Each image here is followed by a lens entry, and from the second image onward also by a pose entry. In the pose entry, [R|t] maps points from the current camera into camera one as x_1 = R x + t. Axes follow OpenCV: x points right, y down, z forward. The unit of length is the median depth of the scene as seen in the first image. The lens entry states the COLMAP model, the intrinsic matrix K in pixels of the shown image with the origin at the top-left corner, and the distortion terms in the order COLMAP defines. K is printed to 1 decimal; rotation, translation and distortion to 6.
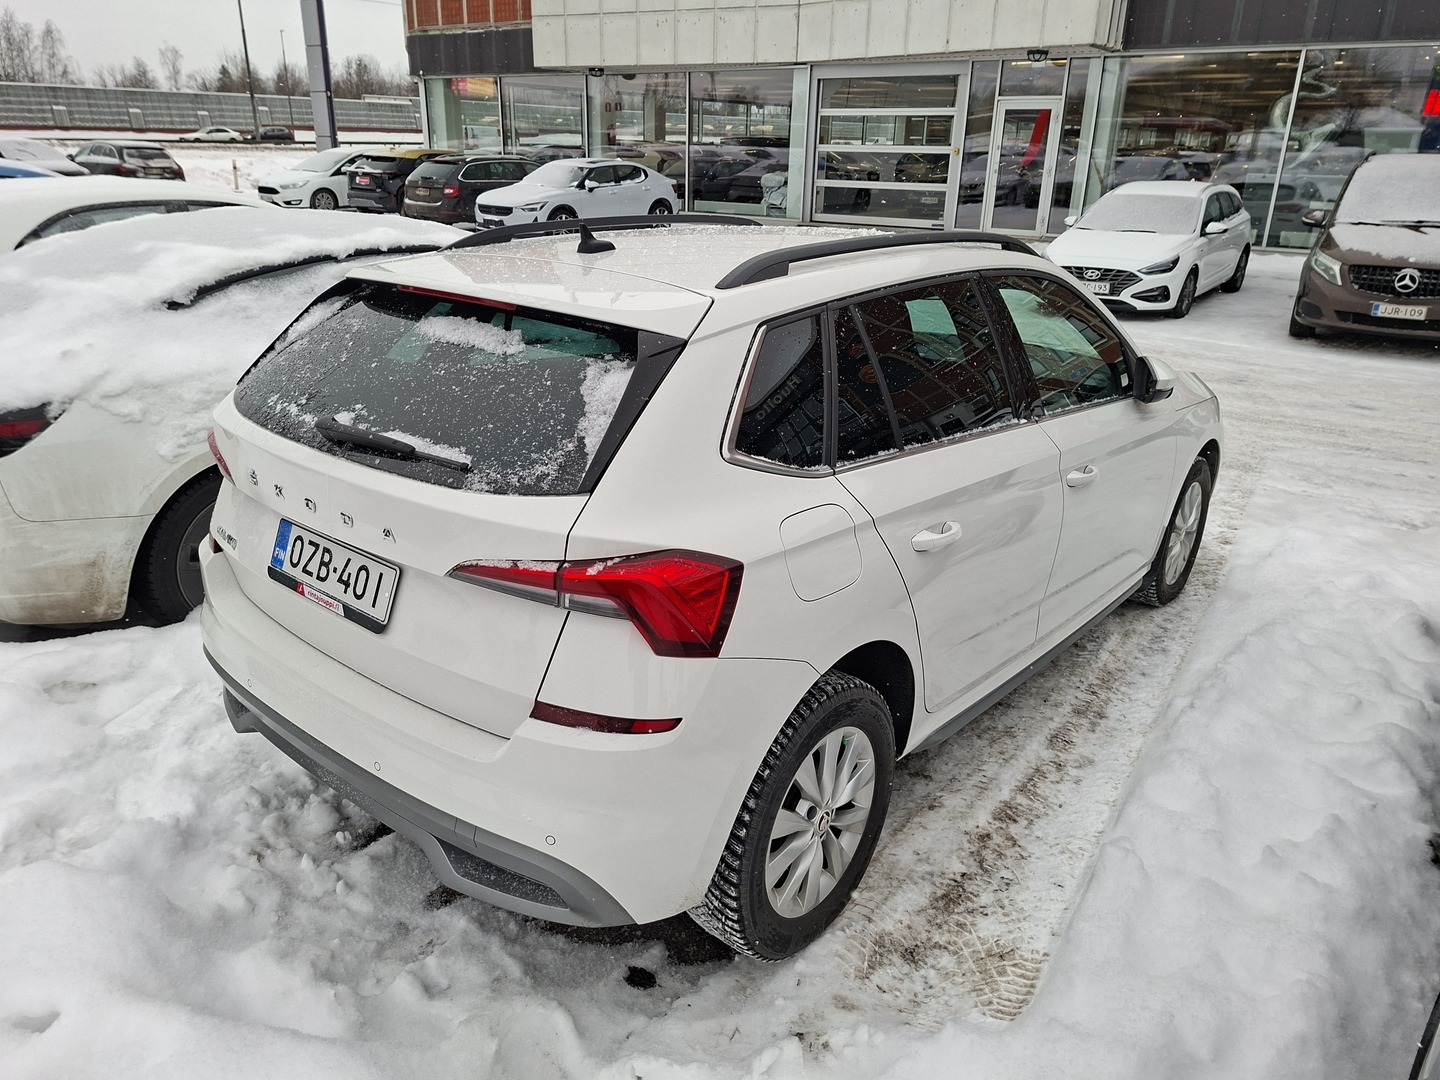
lens RADIAL K [[964.7, 0, 715.8], [0, 964.7, 534.9], [0, 0, 1]] dist [0.002135, -0.000016]
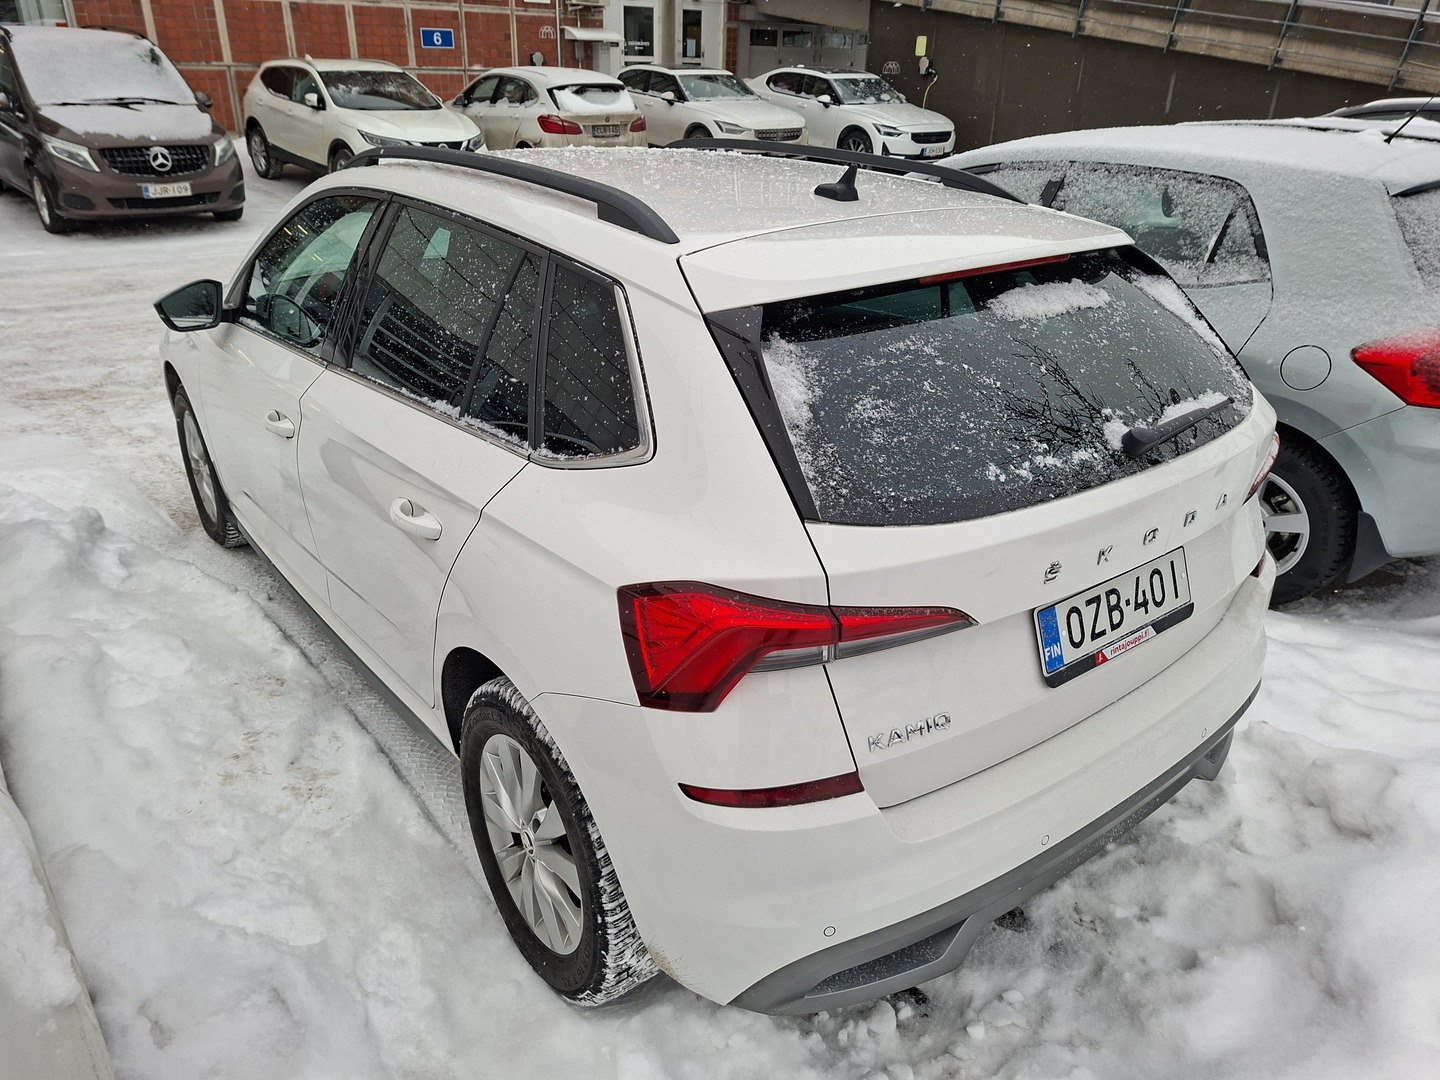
lens RADIAL K [[964.7, 0, 715.4], [0, 964.7, 544.1], [0, 0, 1]] dist [0.002135, -0.000016]
pose [[0.265381, -0.447340, 0.854084, -0.186614], [0.339029, 0.872571, 0.351680, -0.067287], [-0.902570, 0.196230, 0.383225, 0.155106]]
